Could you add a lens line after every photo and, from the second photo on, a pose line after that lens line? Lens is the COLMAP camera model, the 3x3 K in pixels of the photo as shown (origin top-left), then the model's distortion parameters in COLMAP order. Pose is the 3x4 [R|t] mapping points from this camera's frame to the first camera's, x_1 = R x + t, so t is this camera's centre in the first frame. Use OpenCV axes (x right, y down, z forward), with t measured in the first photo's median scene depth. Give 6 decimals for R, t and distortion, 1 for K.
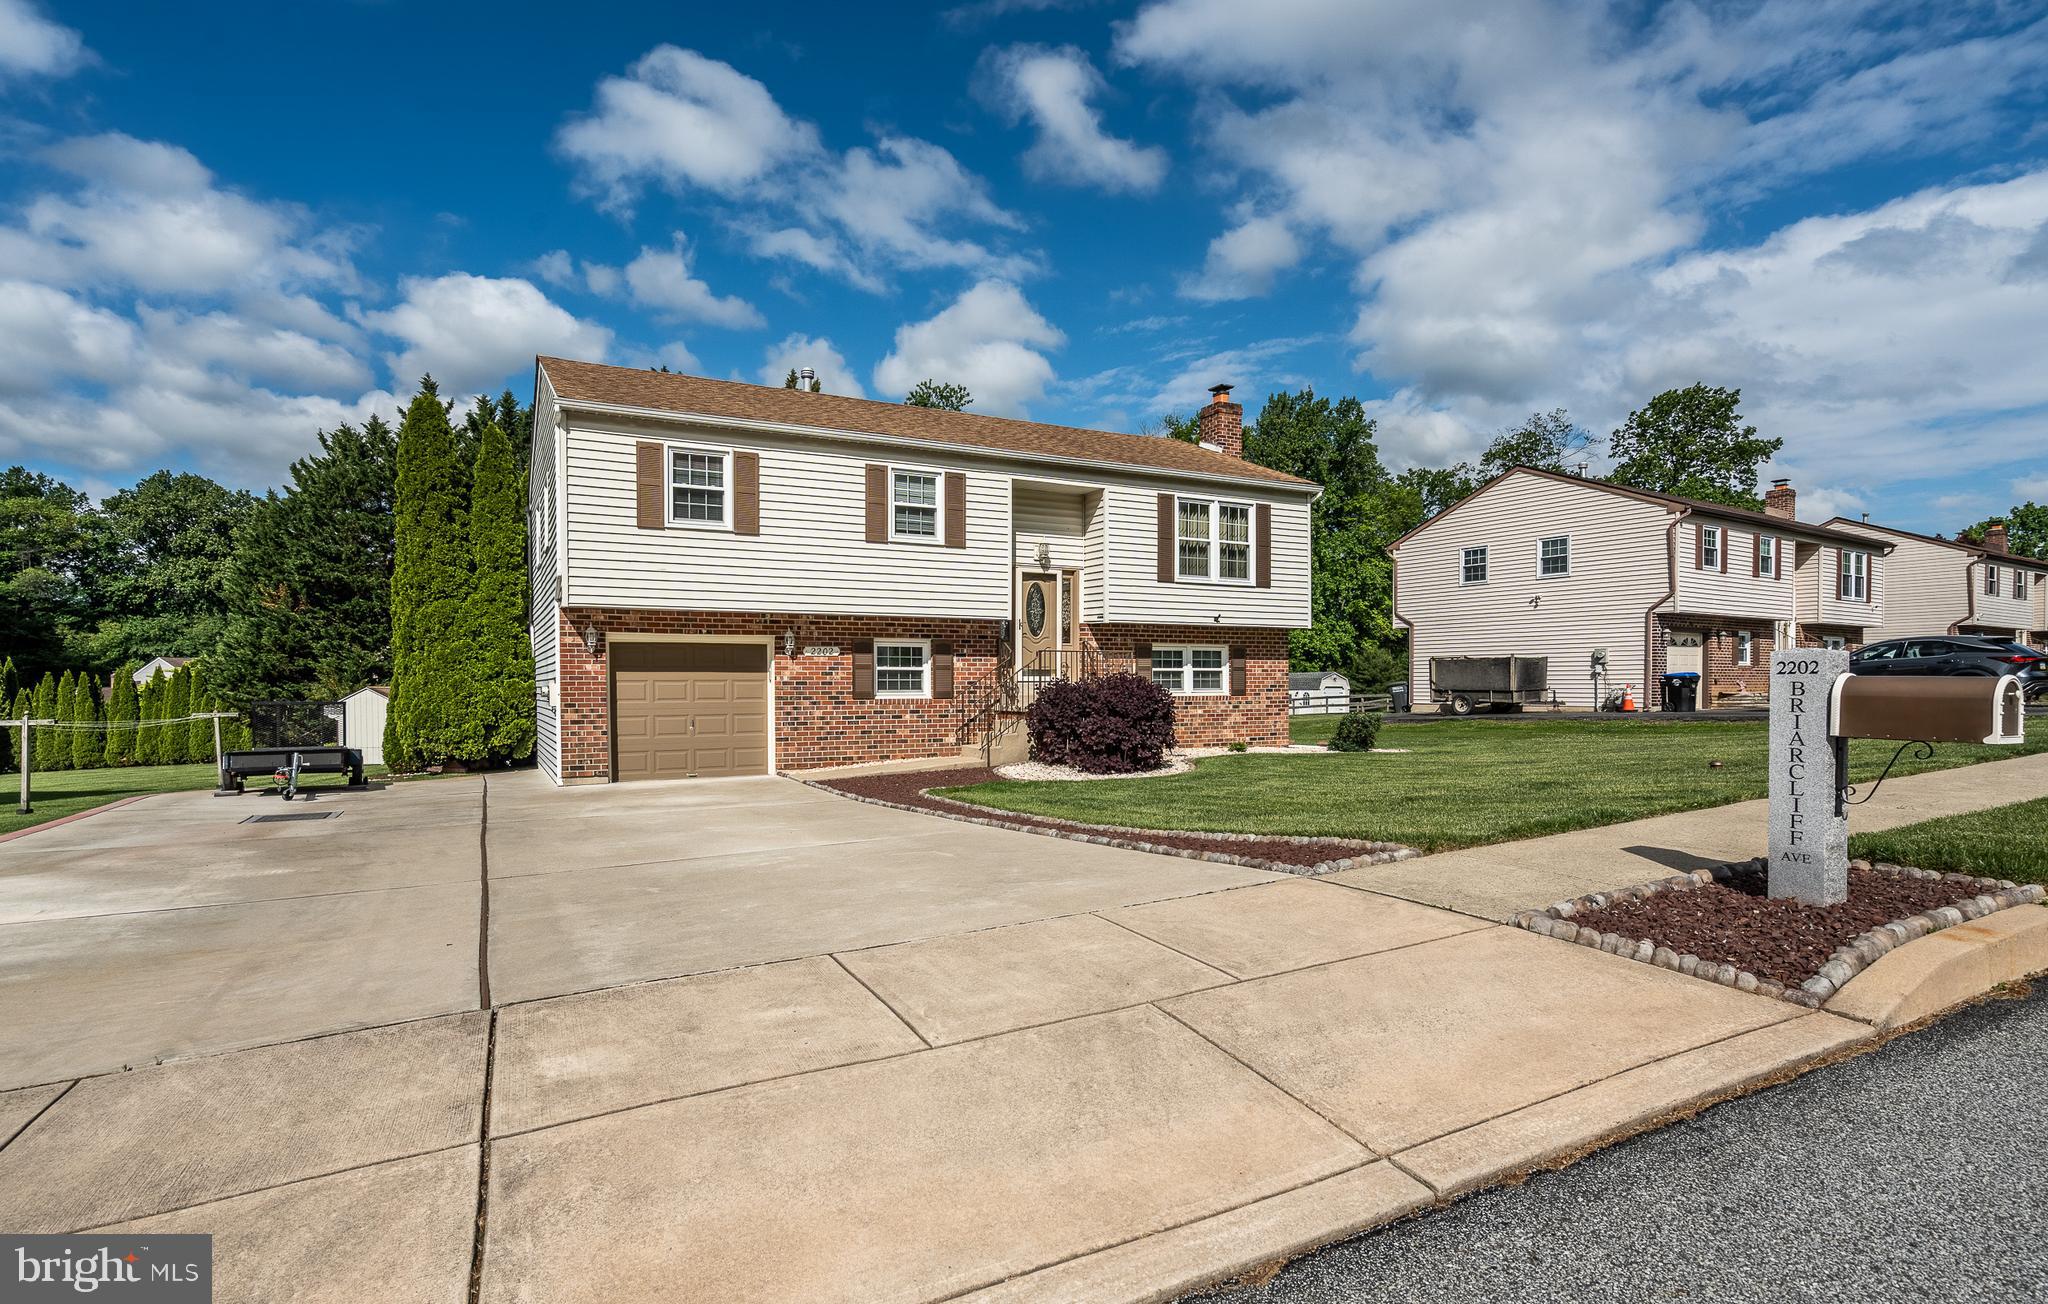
lens RADIAL K [[1002.0, 0, 982.6], [0, 1002.0, 700.0], [0, 0, 1]] dist [0.000226, 0.001682]
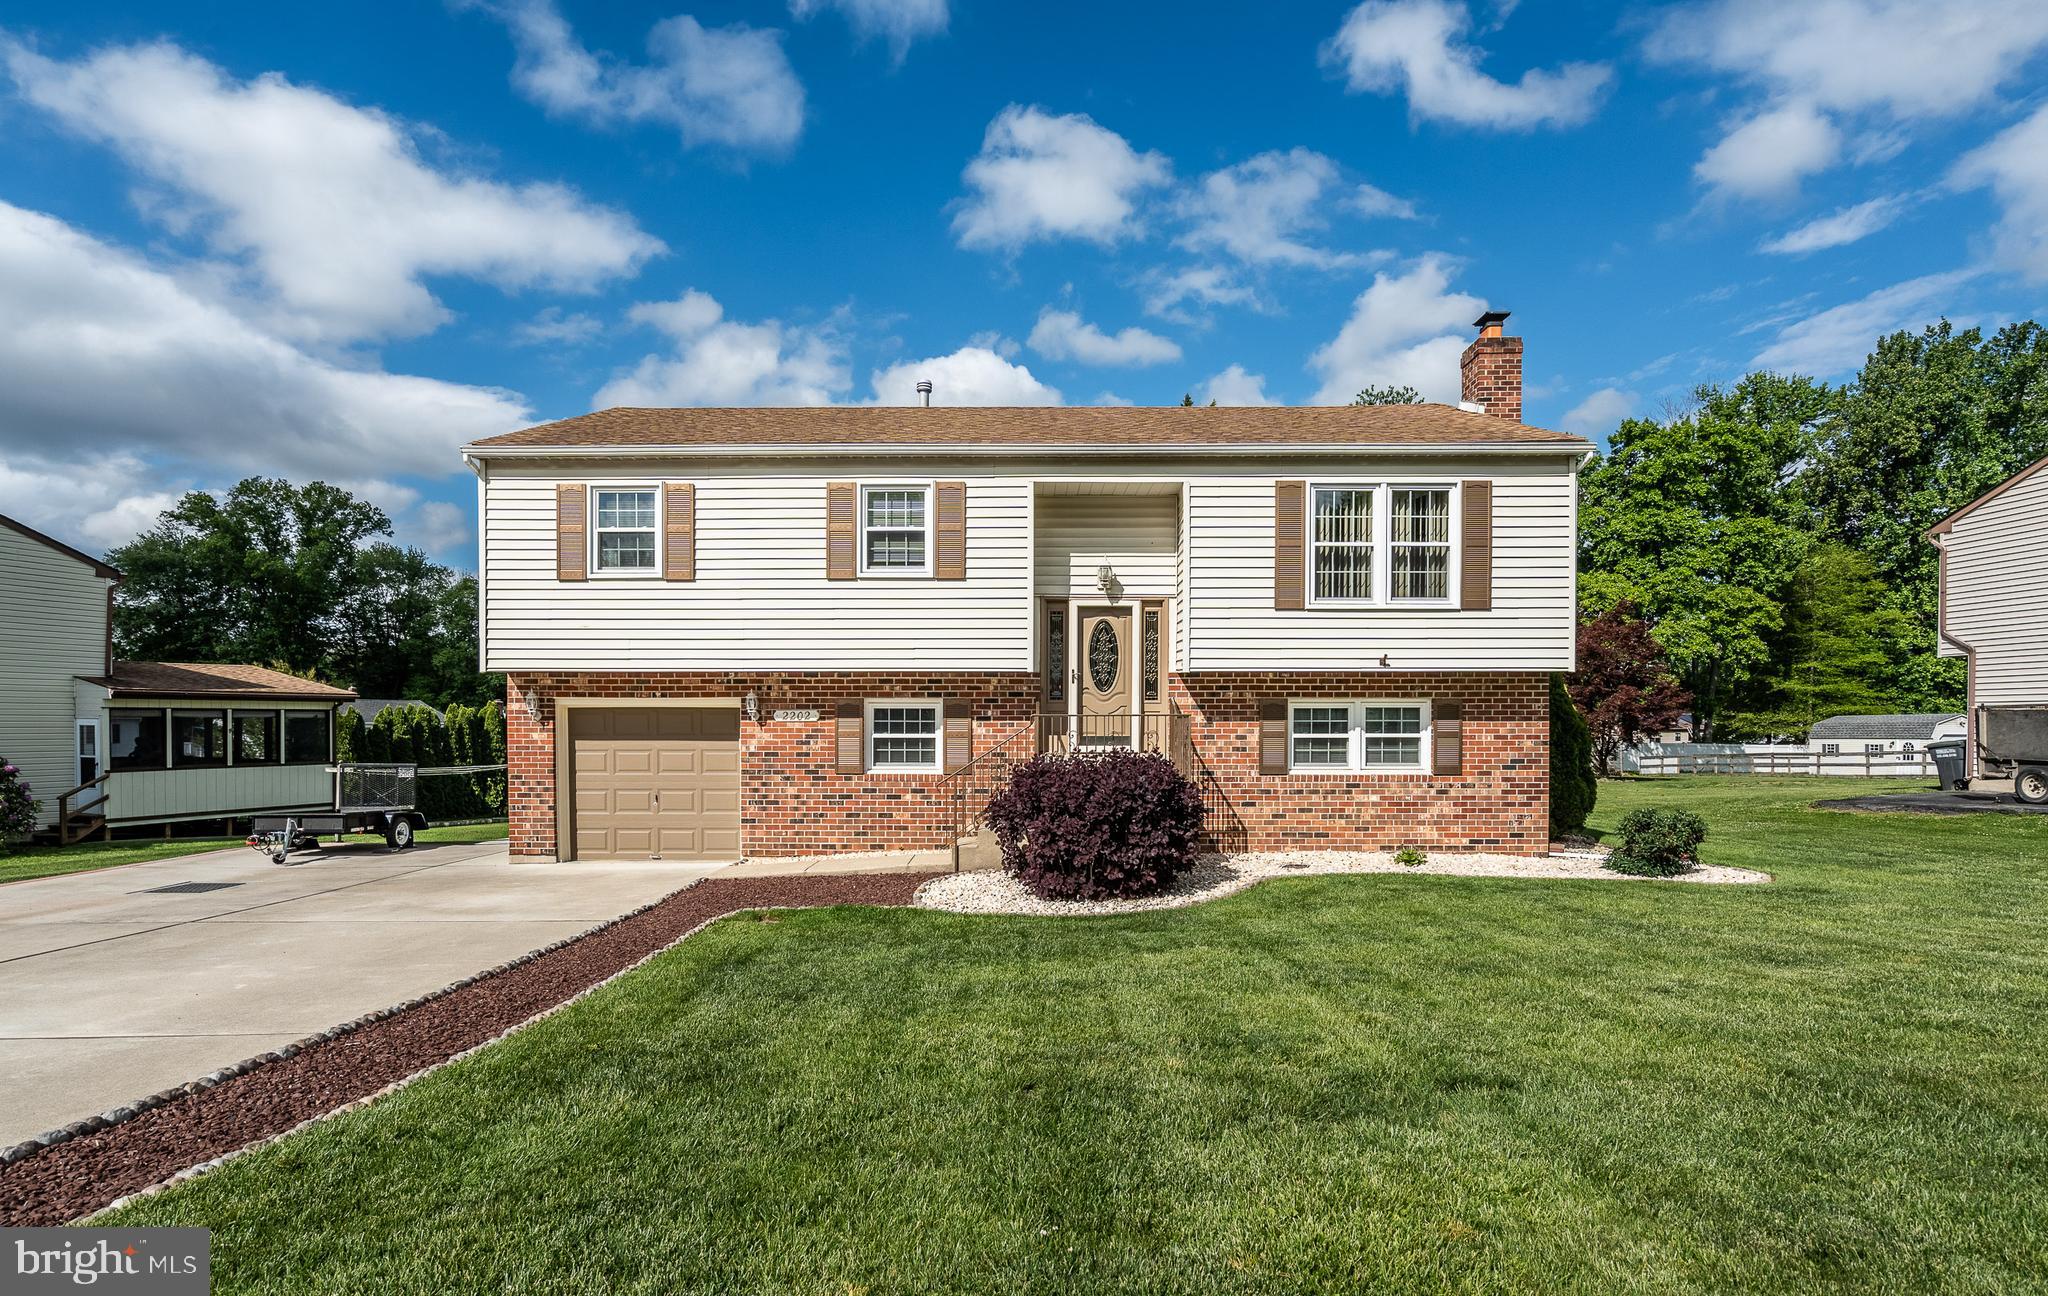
lens RADIAL K [[987.9, 0, 1021.0], [0, 987.9, 732.9], [0, 0, 1]] dist [-0.008278, 0.006161]
pose [[0.887779, 0.010286, -0.460155, 0.373188], [-0.010391, 0.999943, 0.002306, -0.037766], [0.460153, 0.002734, 0.887835, 0.358388]]
